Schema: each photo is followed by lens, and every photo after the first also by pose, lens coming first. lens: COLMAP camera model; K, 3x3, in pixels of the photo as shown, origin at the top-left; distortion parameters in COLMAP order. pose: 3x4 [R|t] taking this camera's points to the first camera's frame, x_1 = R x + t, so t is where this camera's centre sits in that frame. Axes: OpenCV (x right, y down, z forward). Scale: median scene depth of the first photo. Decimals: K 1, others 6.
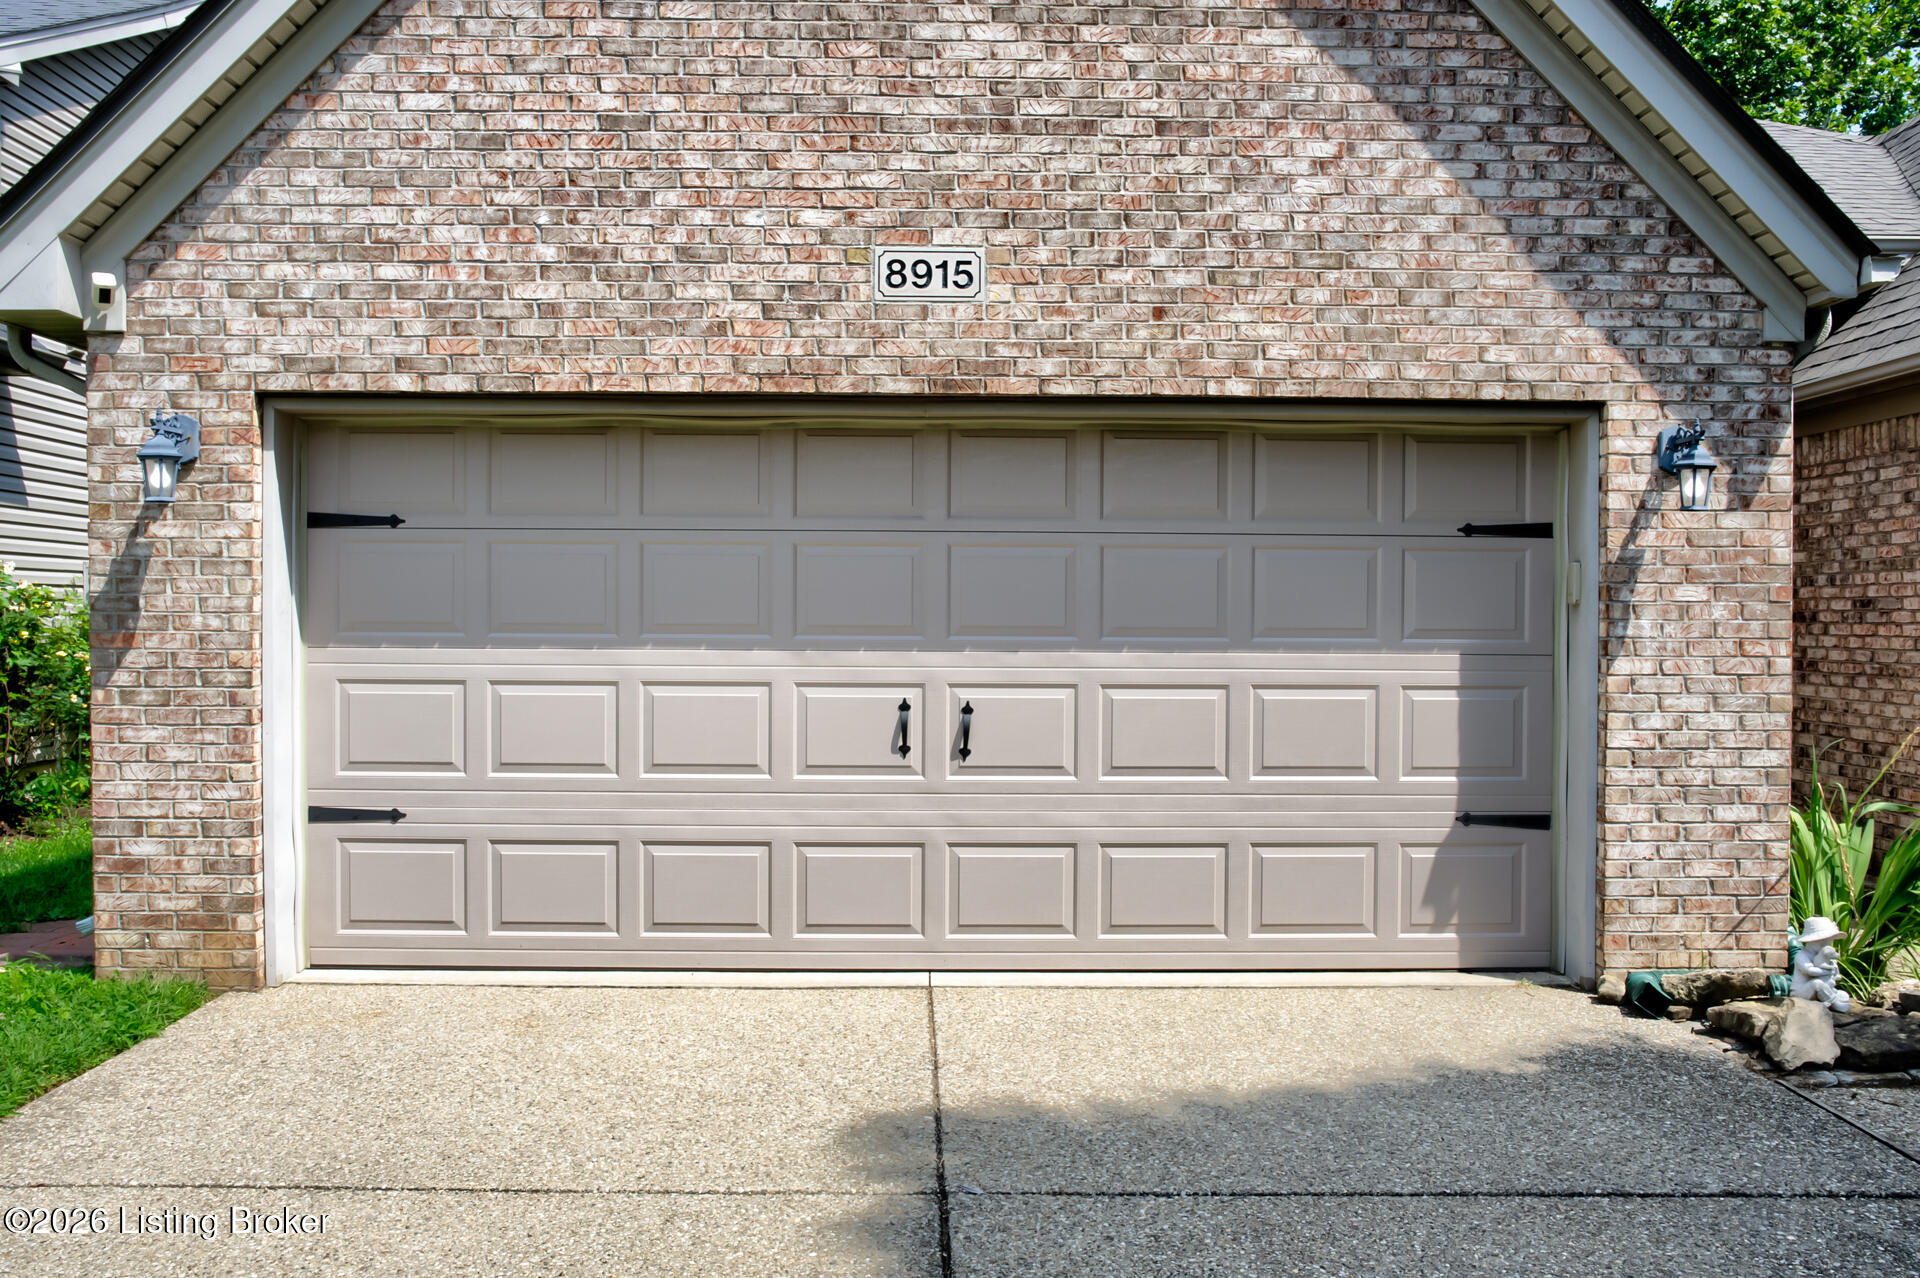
lens RADIAL K [[1537.2, 0, 961.4], [0, 1537.2, 640.1], [0, 0, 1]] dist [-0.065483, 0.053399]
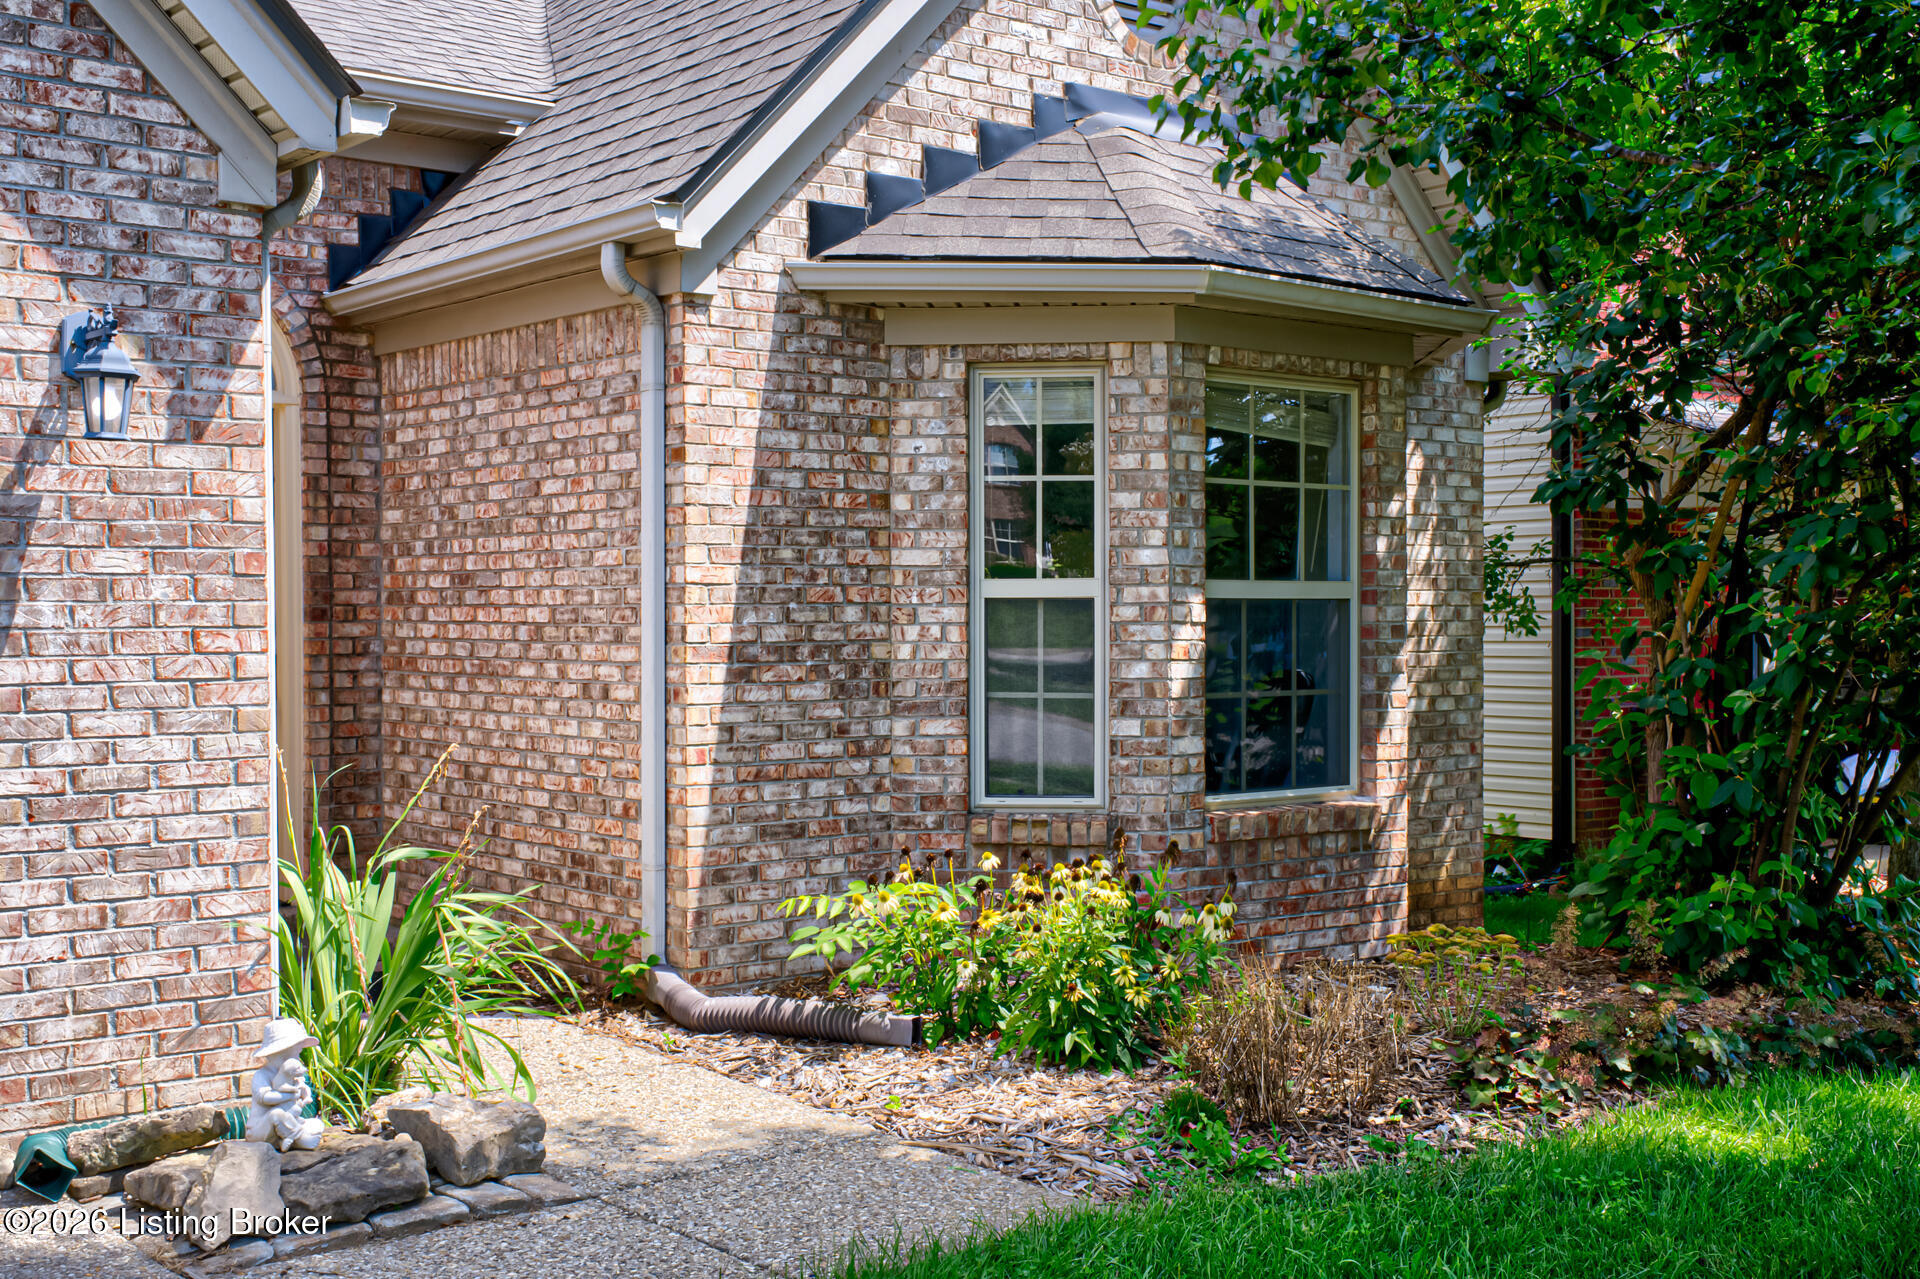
lens RADIAL K [[2180.0, 0, 971.2], [0, 2180.0, 640.3], [0, 0, 1]] dist [0.045309, 0.000000]
pose [[0.780717, -0.015579, 0.624691, 0.167192], [0.014152, 0.999874, 0.007250, 0.002536], [-0.624725, 0.003181, 0.780839, -0.004845]]
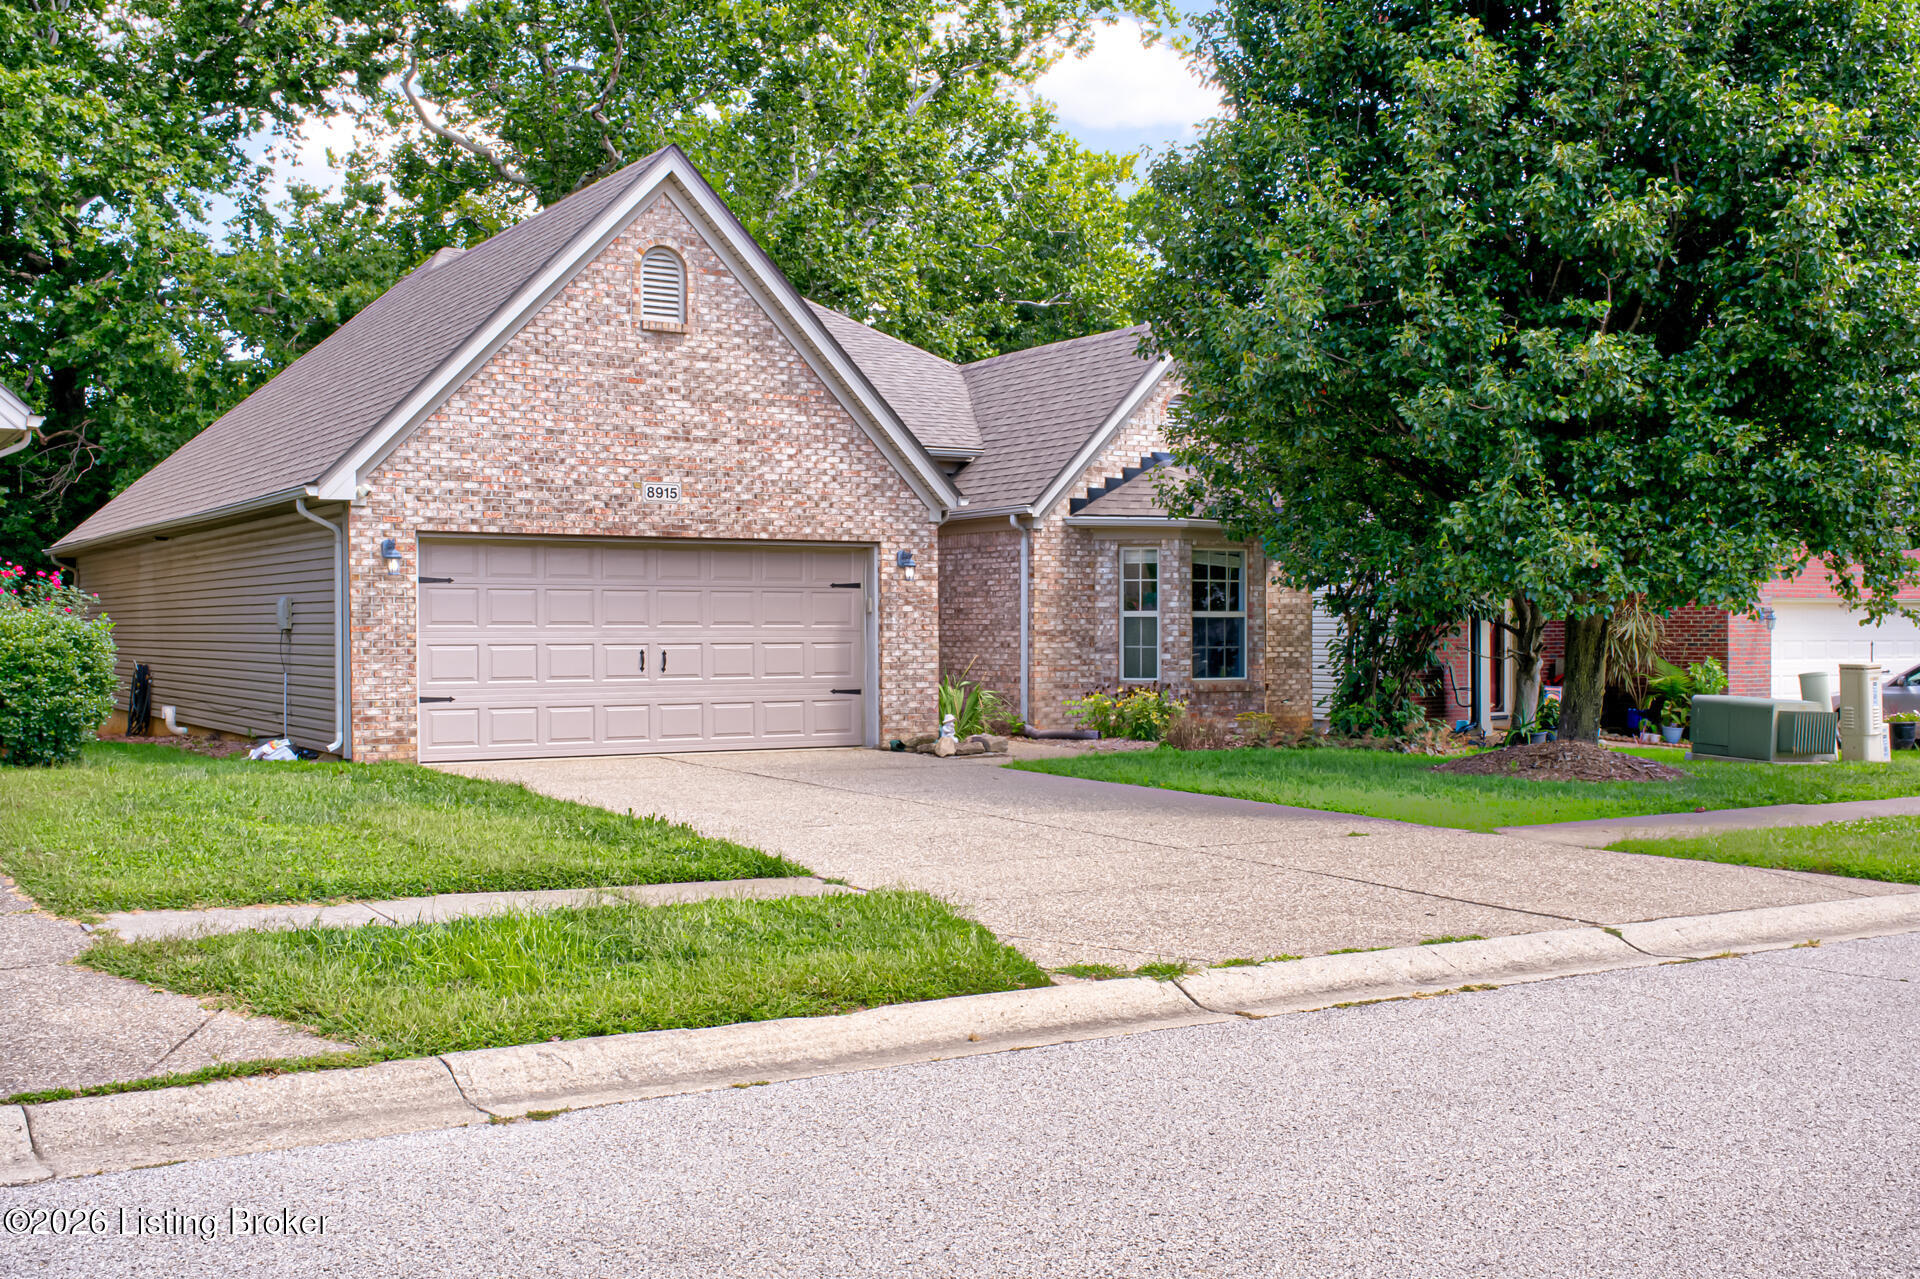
lens RADIAL K [[1900.2, 0, 965.0], [0, 1900.2, 638.1], [0, 0, 1]] dist [0.060926, 0.000000]
pose [[0.854214, -0.010342, 0.519818, -1.313904], [0.012894, 0.999916, -0.001294, 0.031295], [-0.519761, 0.007807, 0.854276, -2.157078]]
